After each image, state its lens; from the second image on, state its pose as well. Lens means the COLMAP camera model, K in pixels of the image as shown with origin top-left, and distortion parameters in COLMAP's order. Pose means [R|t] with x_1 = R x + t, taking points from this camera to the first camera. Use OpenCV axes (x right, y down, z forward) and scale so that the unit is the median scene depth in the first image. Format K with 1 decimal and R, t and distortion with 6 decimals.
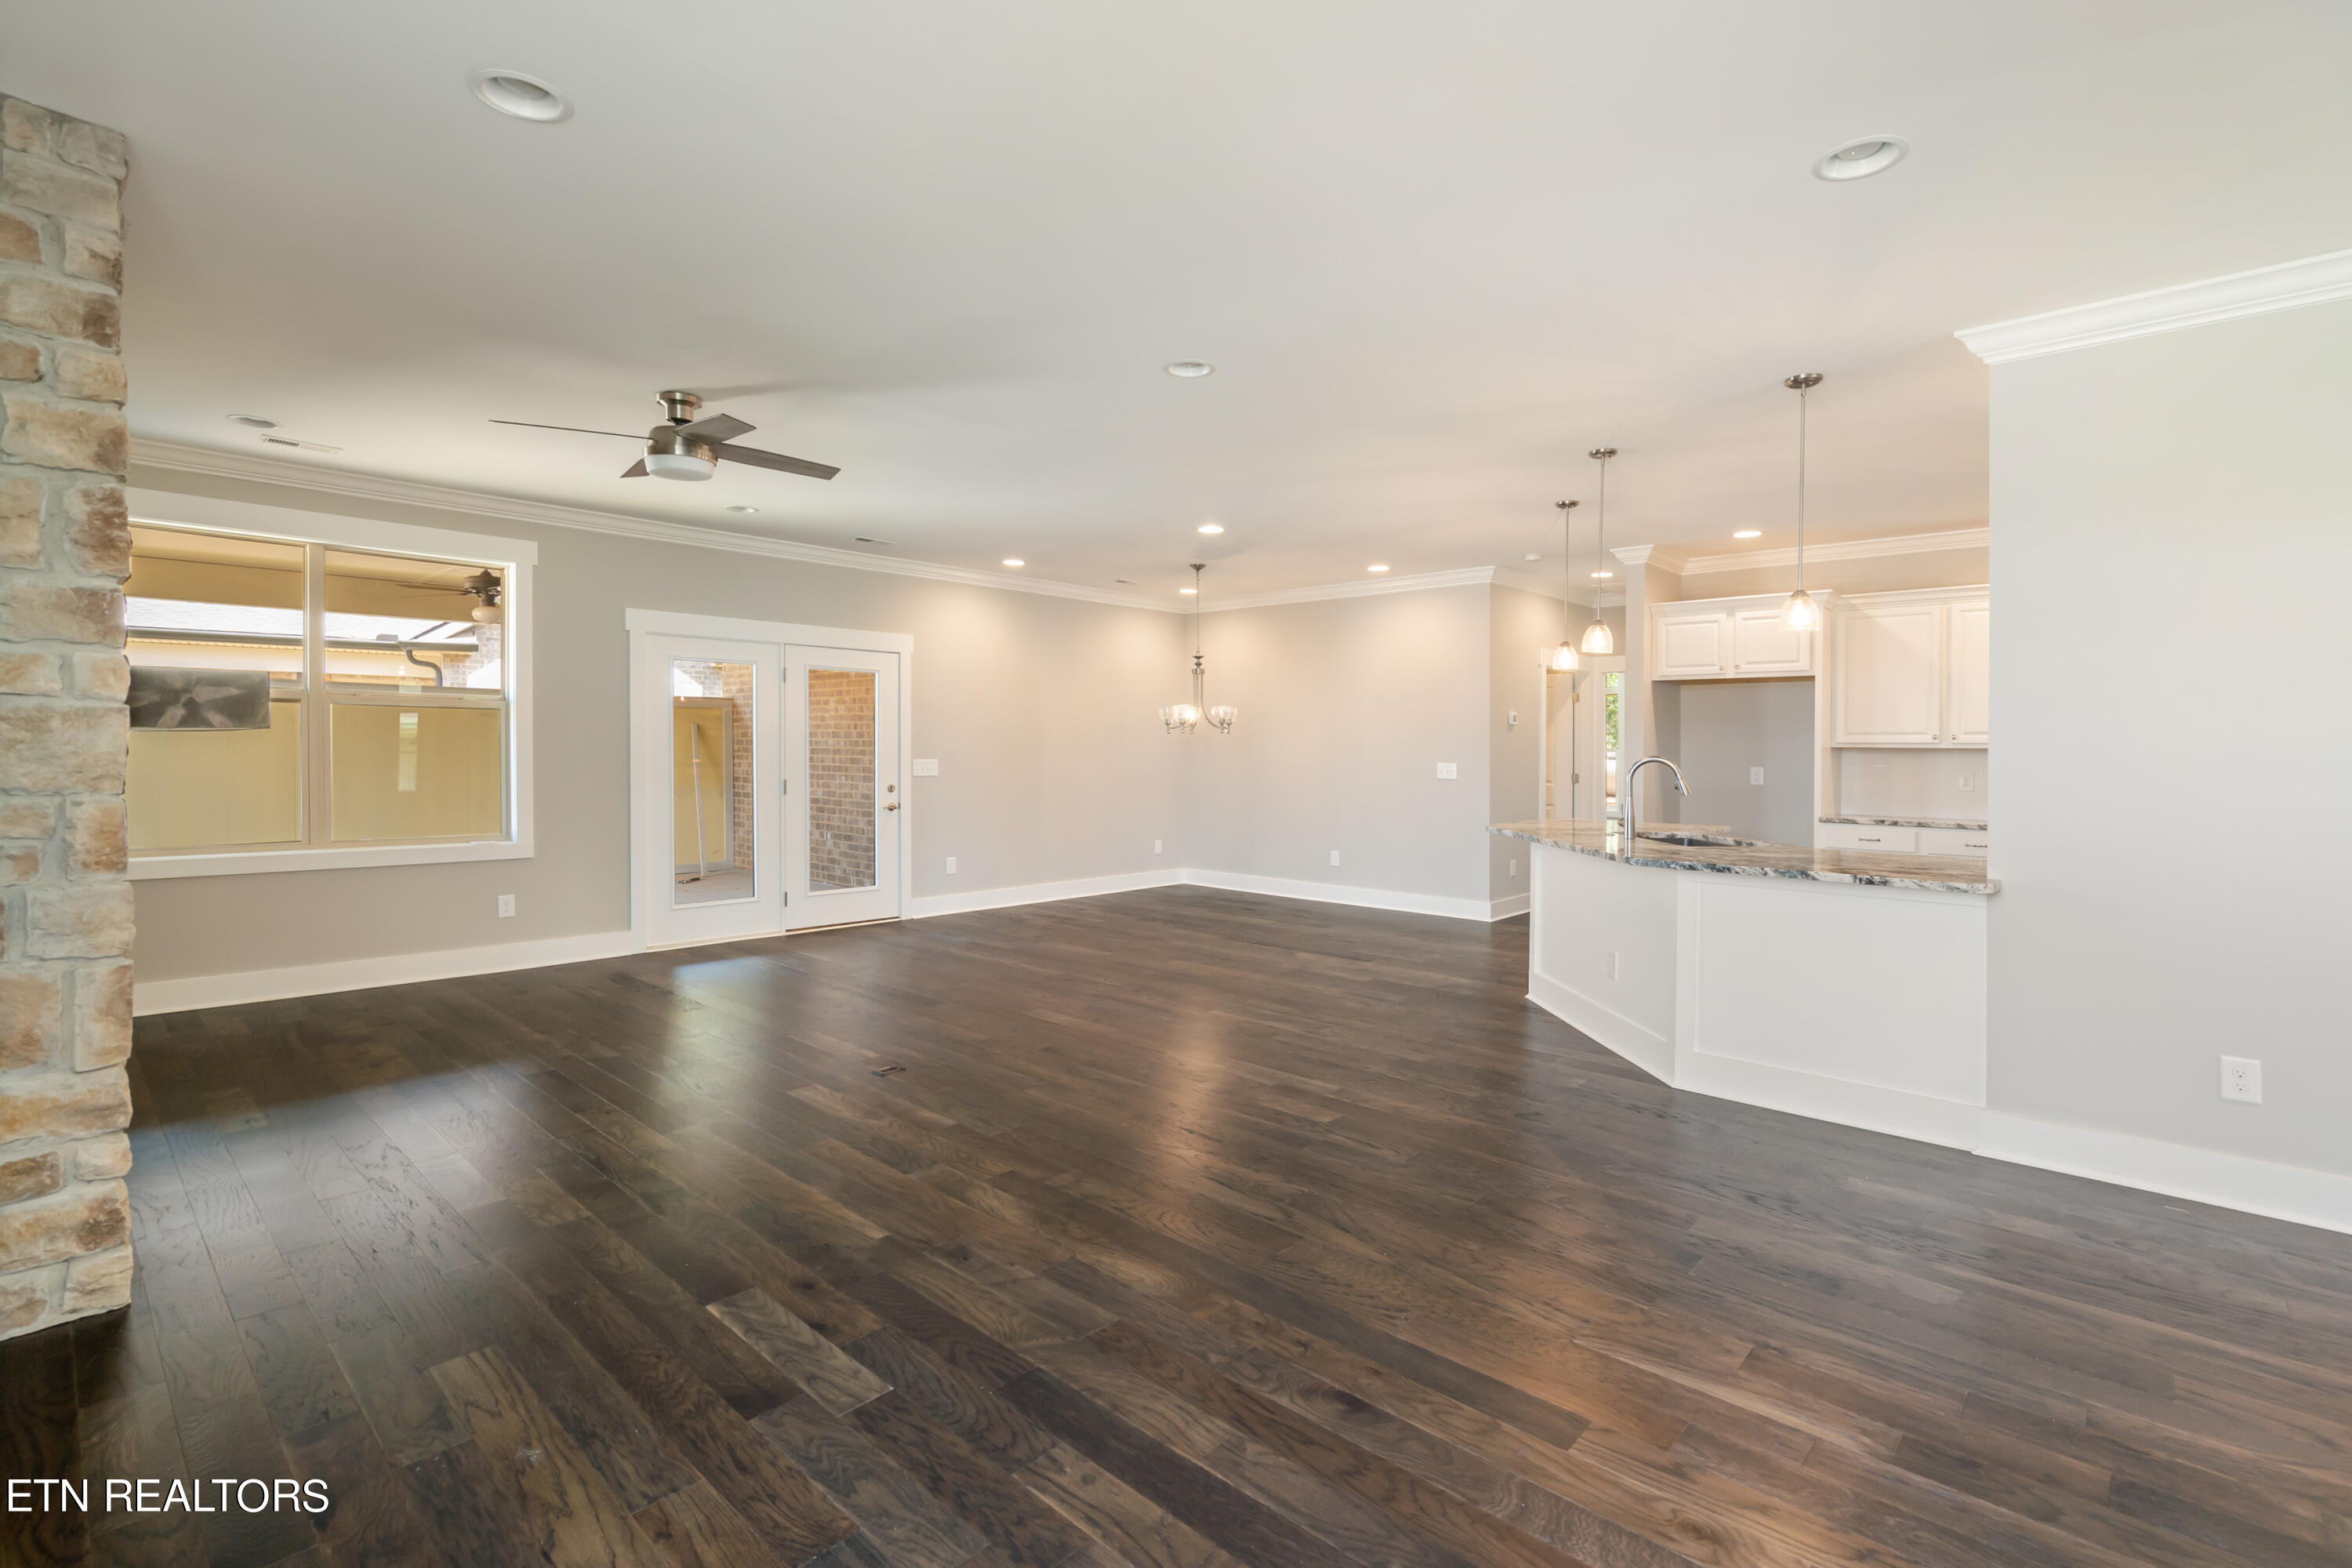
lens RADIAL K [[1059.5, 0, 1187.4], [0, 1059.5, 768.0], [0, 0, 1]] dist [0.000493, 0.000356]
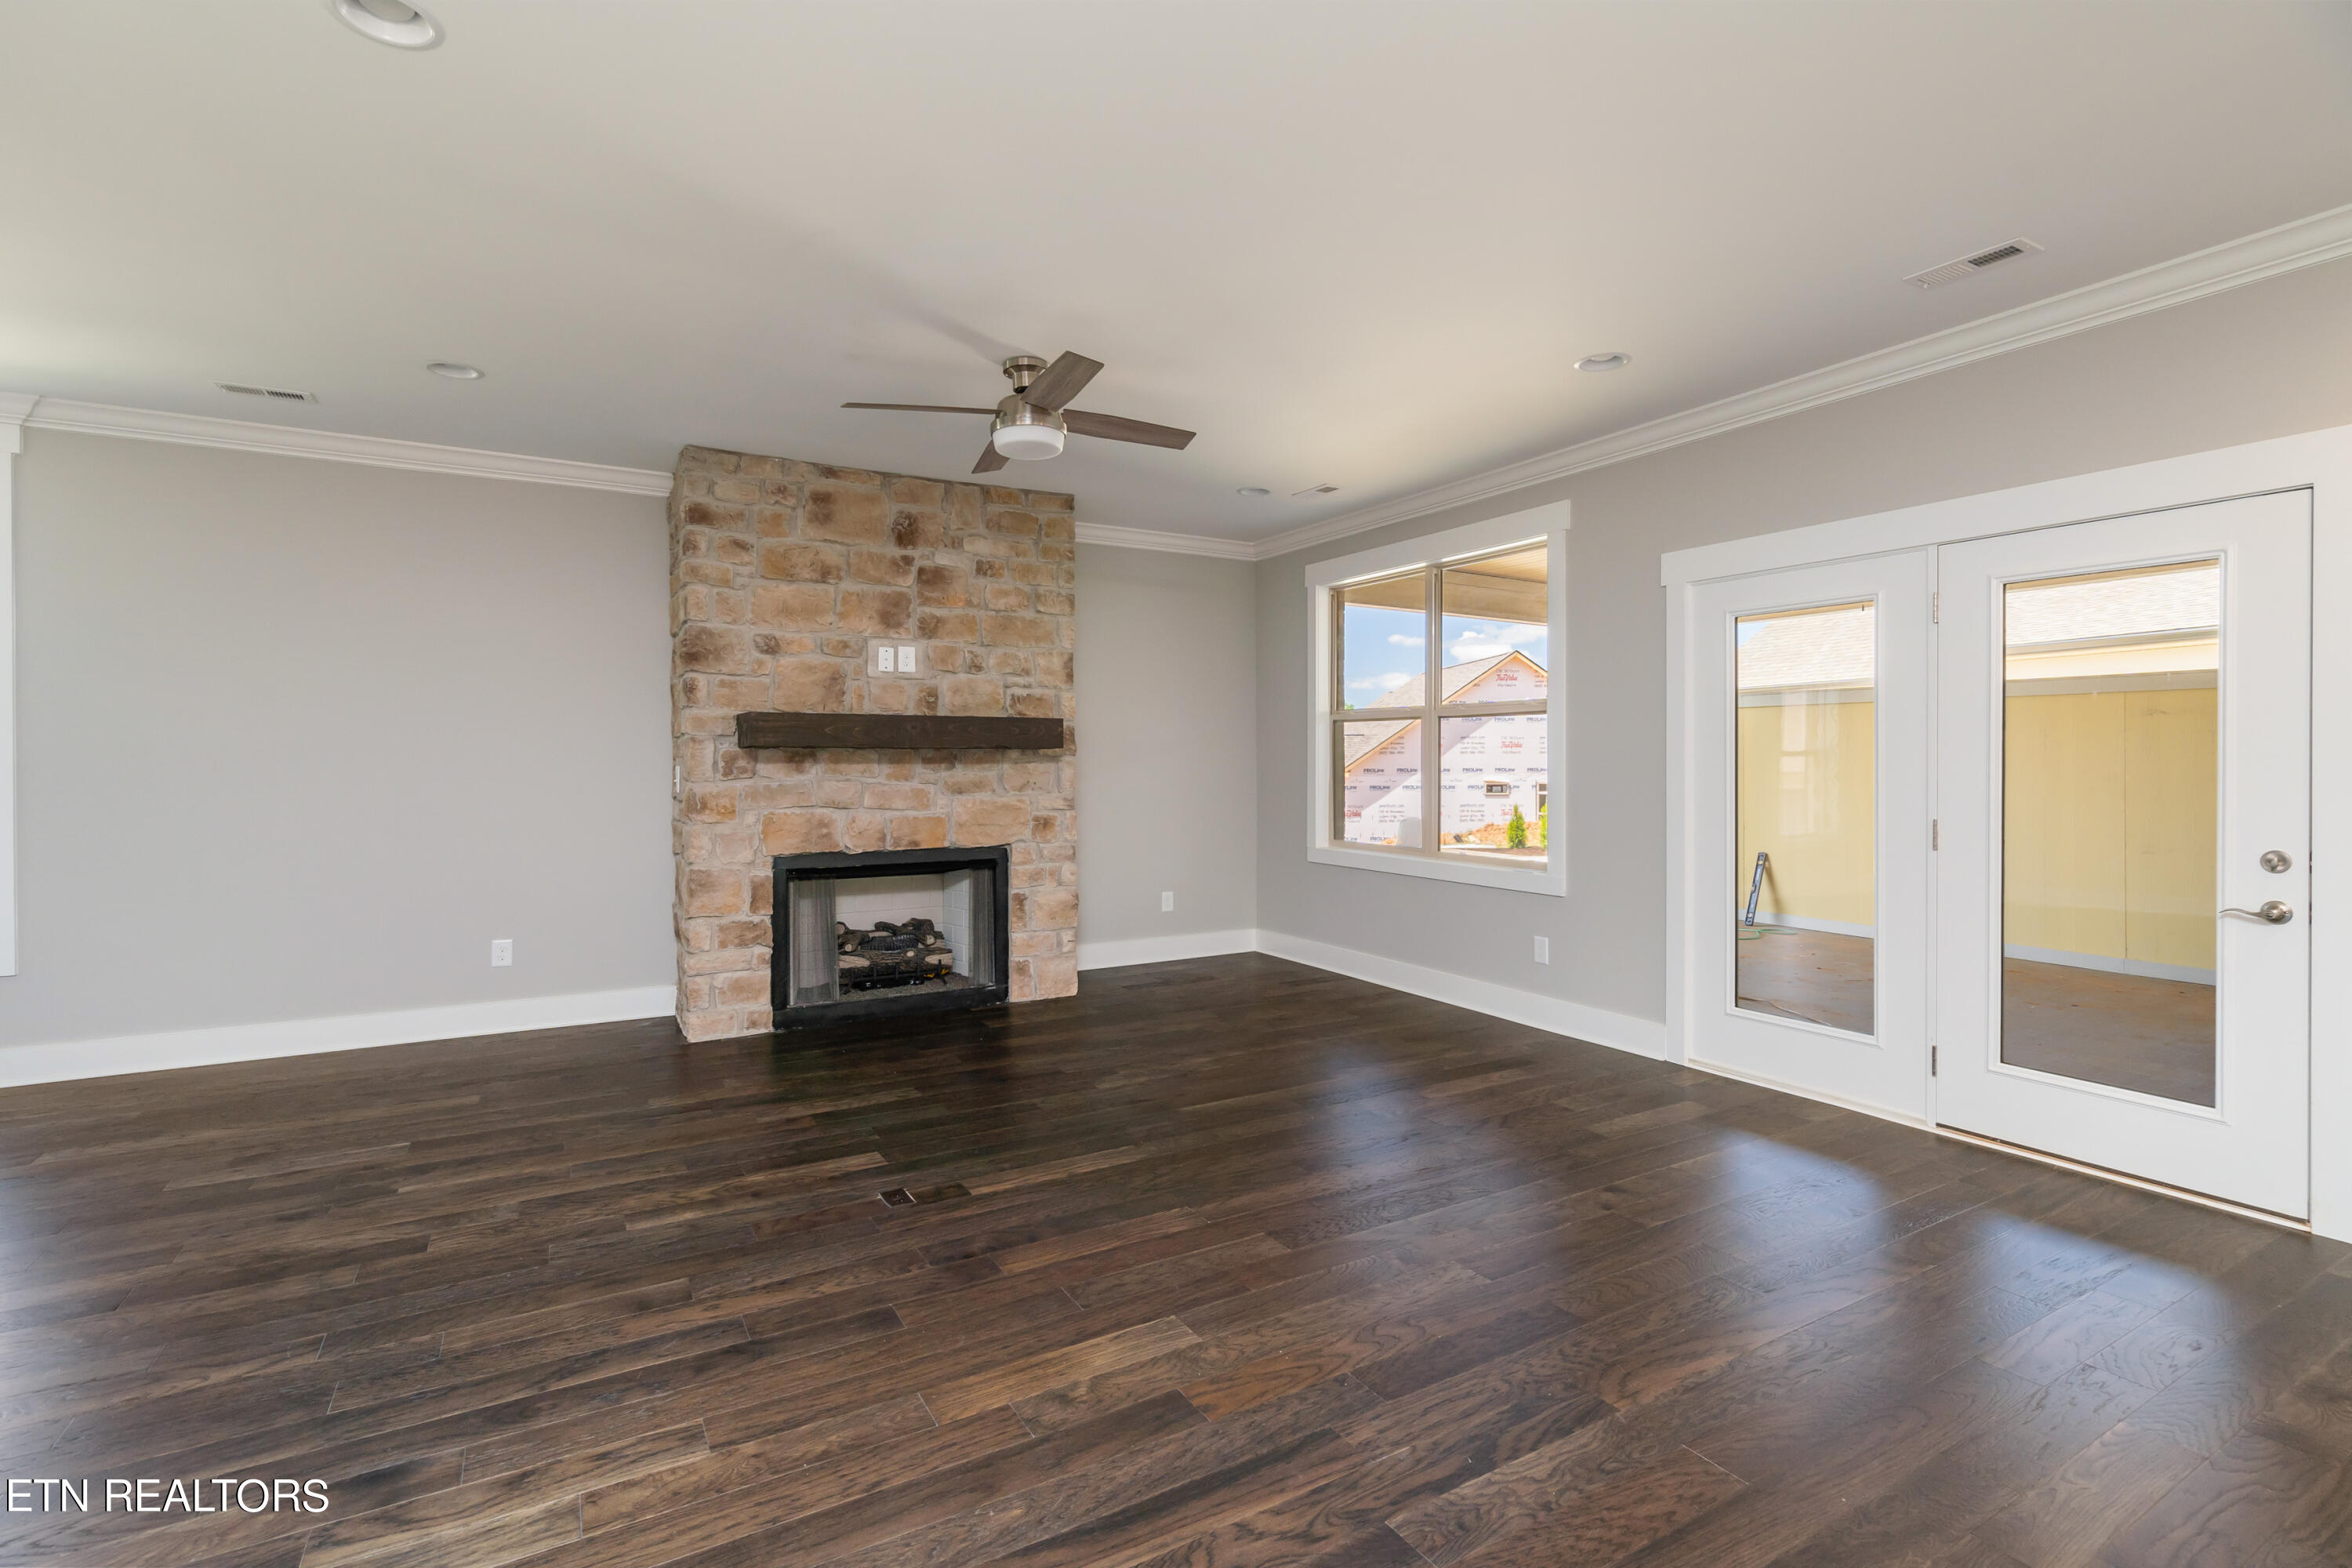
lens RADIAL K [[1074.1, 0, 1177.8], [0, 1074.1, 771.6], [0, 0, 1]] dist [-0.003736, 0.000496]
pose [[-0.301378, -0.001257, -0.953504, 0.214687], [-0.018854, 0.999811, 0.004641, -0.007467], [0.953318, 0.019376, -0.301345, 0.837647]]
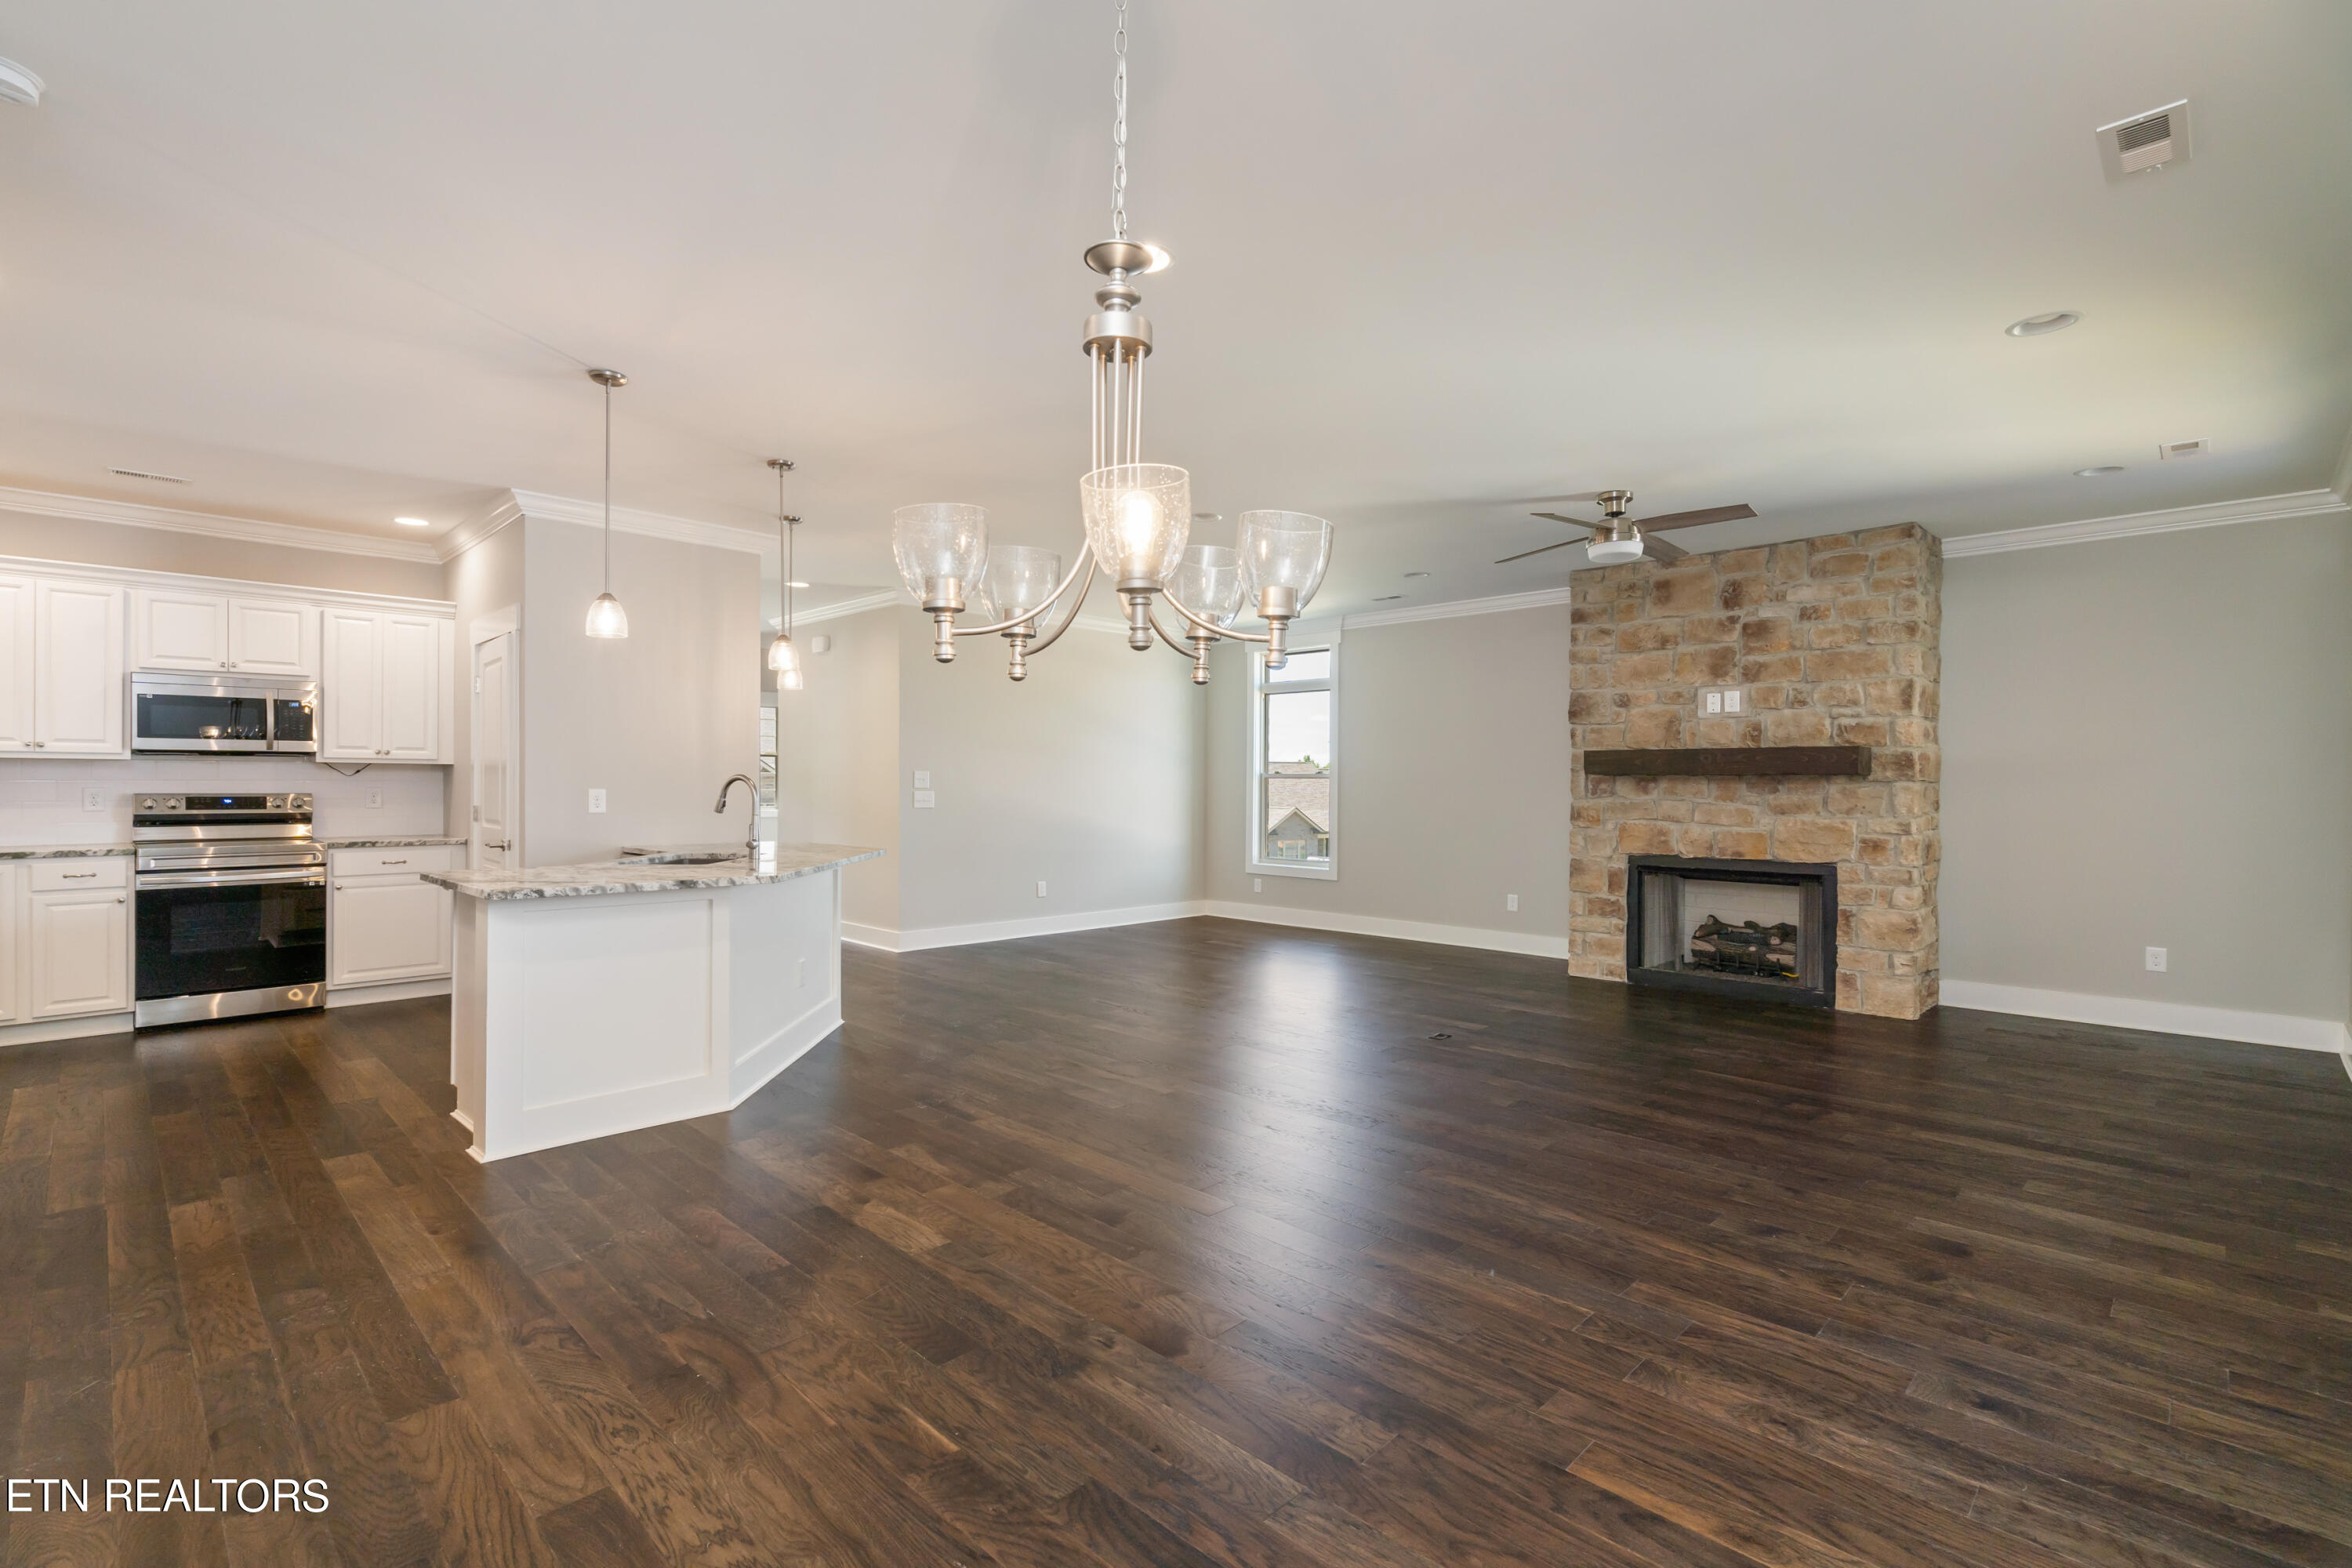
lens RADIAL K [[1079.6, 0, 1169.9], [0, 1079.6, 791.4], [0, 0, 1]] dist [0.003013, -0.000071]
pose [[-0.998900, -0.016330, 0.043967, -0.009563], [-0.015211, 0.999555, 0.025666, -0.019008], [-0.044366, 0.024969, -0.998703, 1.365269]]
